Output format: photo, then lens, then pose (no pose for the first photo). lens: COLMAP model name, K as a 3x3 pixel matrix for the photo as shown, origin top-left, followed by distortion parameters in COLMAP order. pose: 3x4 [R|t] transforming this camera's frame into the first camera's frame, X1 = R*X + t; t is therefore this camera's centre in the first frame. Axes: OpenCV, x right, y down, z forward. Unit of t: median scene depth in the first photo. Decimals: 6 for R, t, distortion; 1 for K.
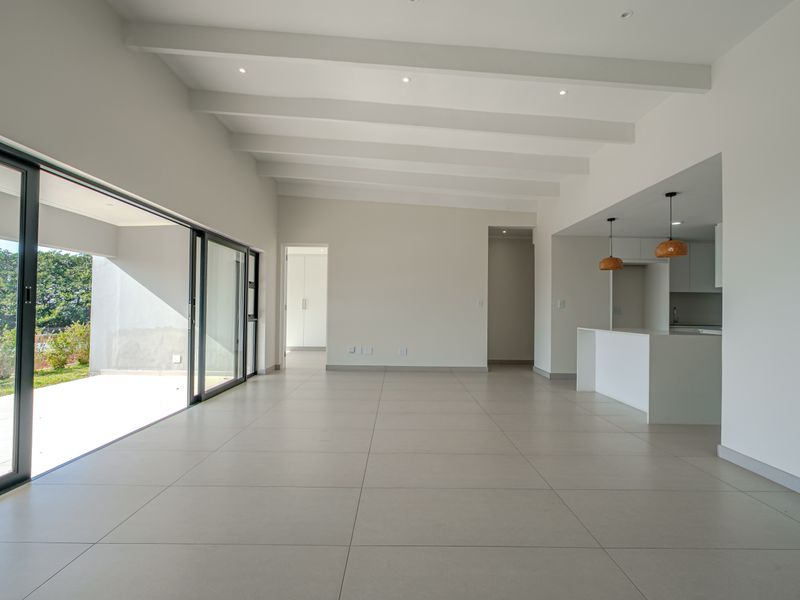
lens RADIAL K [[392.5, 0, 393.8], [0, 392.5, 299.4], [0, 0, 1]] dist [-0.003558, 0.002019]
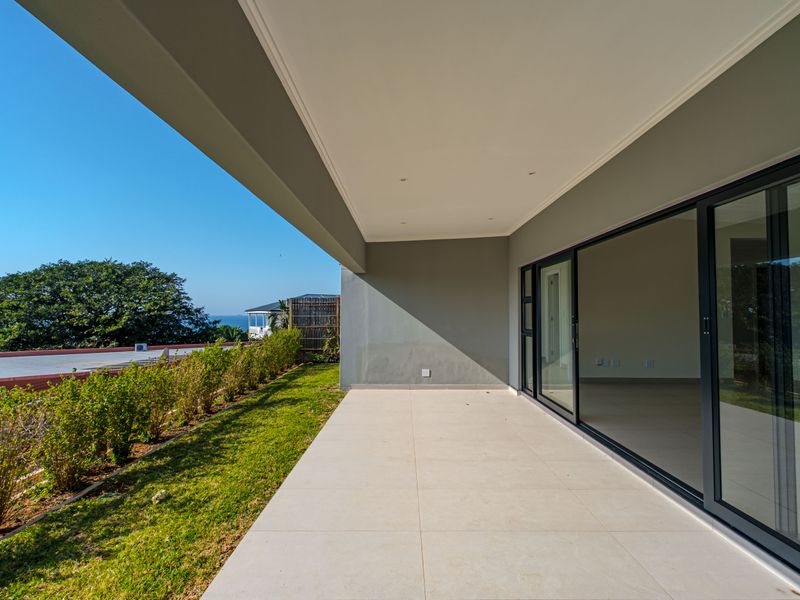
lens RADIAL K [[392.5, 0, 402.4], [0, 392.5, 300.1], [0, 0, 1]] dist [-0.003558, 0.002019]
pose [[0.999954, -0.009017, 0.003182, -0.624851], [0.009052, 0.999899, -0.010996, -0.025179], [-0.003083, 0.011024, 0.999934, -0.011739]]
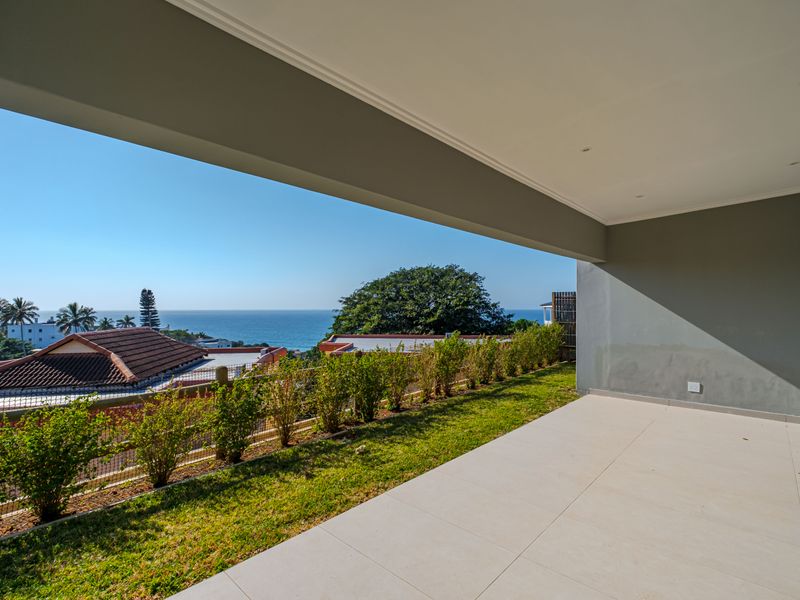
lens RADIAL K [[392.5, 0, 398.3], [0, 392.5, 300.6], [0, 0, 1]] dist [-0.003558, 0.002019]
pose [[0.733223, -0.021638, -0.679644, -0.460640], [0.022550, 0.999718, -0.007501, -0.024752], [0.679615, -0.009826, 0.733503, 0.049464]]
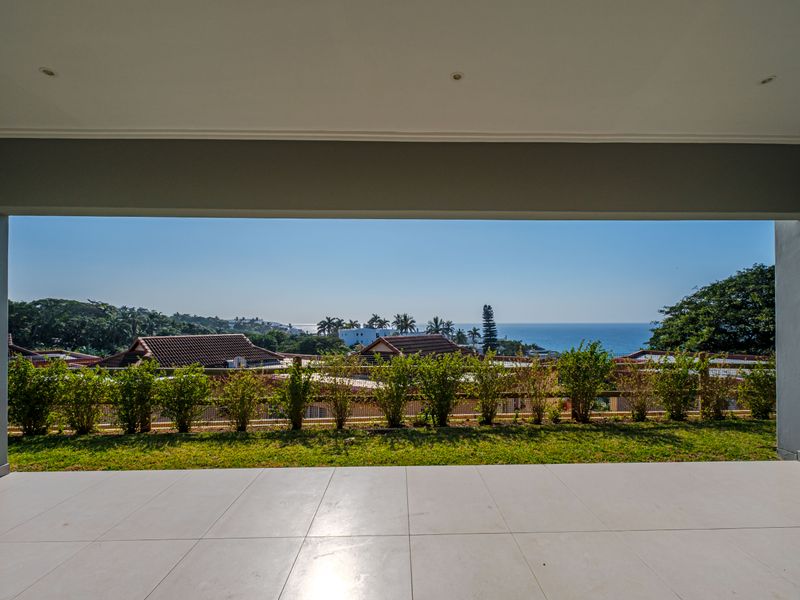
lens RADIAL K [[392.5, 0, 414.7], [0, 392.5, 301.5], [0, 0, 1]] dist [-0.003558, 0.002019]
pose [[0.041002, -0.059738, -0.997372, -0.272697], [0.025630, 0.997946, -0.058718, 0.012118], [0.998830, -0.023155, 0.042449, 0.516803]]
